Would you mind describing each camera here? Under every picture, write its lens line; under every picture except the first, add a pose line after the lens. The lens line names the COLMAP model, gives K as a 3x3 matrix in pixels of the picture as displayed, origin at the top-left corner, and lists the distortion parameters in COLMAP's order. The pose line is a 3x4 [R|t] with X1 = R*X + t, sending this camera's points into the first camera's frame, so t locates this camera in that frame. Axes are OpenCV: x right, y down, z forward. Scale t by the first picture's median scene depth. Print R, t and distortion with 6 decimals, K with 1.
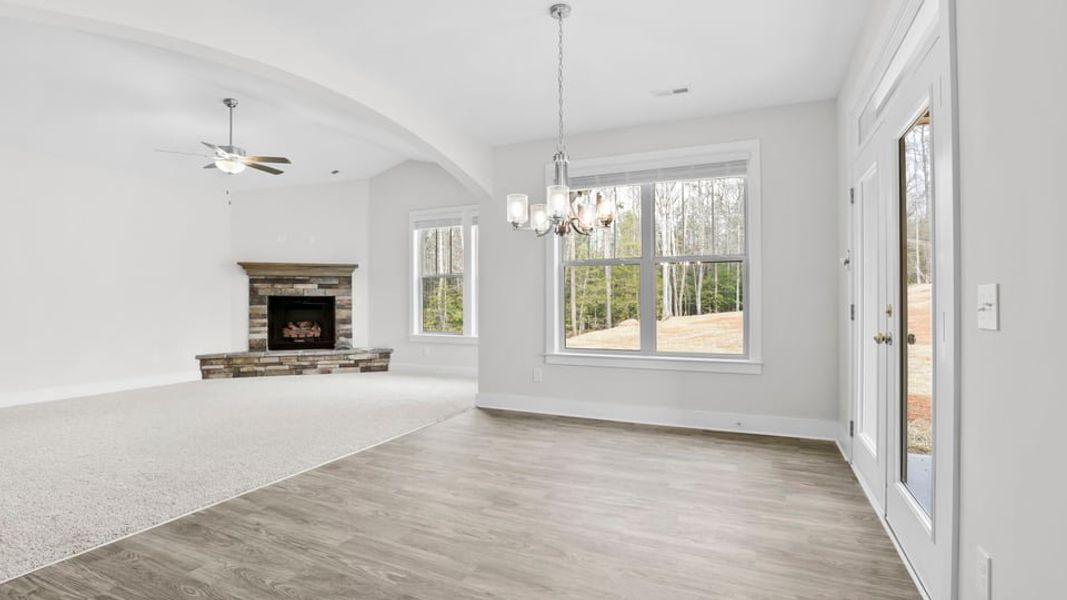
lens RADIAL K [[500.0, 0, 532.2], [0, 500.0, 298.0], [0, 0, 1]] dist [-0.035920, 0.006458]
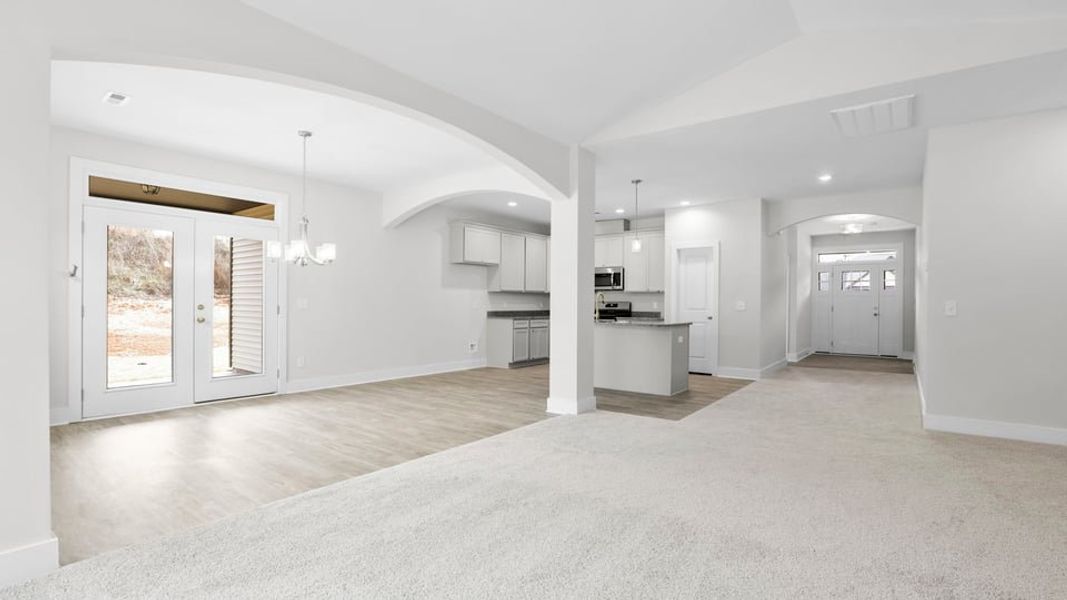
lens RADIAL K [[500.0, 0, 541.7], [0, 500.0, 305.3], [0, 0, 1]] dist [-0.035920, 0.006458]
pose [[-0.980445, -0.001772, 0.196784, -1.366410], [-0.003626, 0.999952, -0.009061, 0.019282], [-0.196758, -0.009597, -0.980405, 3.154374]]
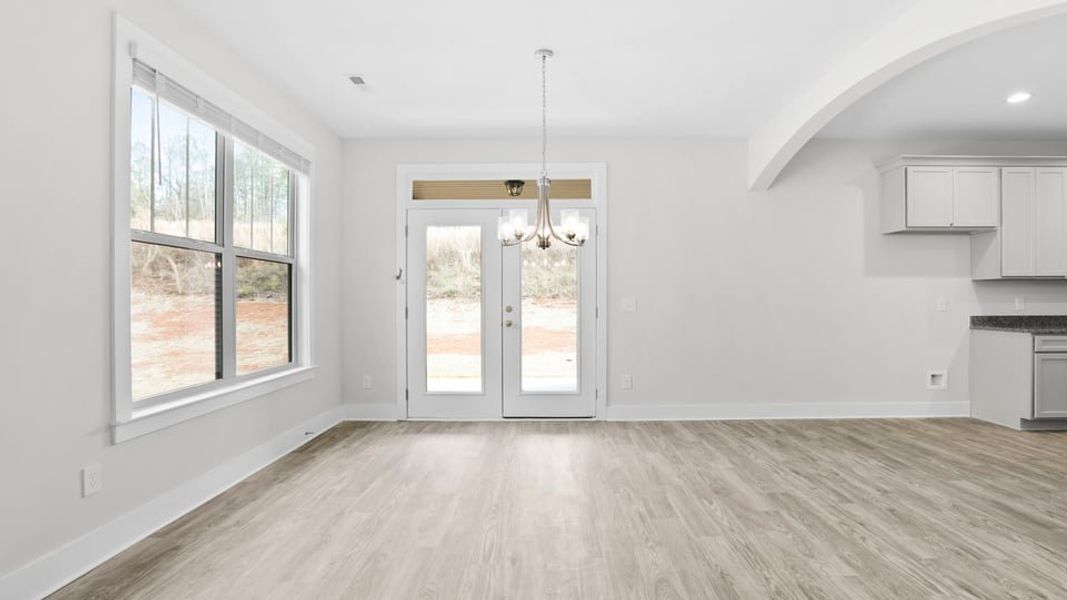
lens RADIAL K [[500.0, 0, 539.6], [0, 500.0, 303.7], [0, 0, 1]] dist [-0.035920, 0.006458]
pose [[-0.439149, 0.004601, 0.898403, -1.232879], [-0.006211, 0.999947, -0.008157, 0.006797], [-0.898393, -0.009162, -0.439097, 1.892388]]
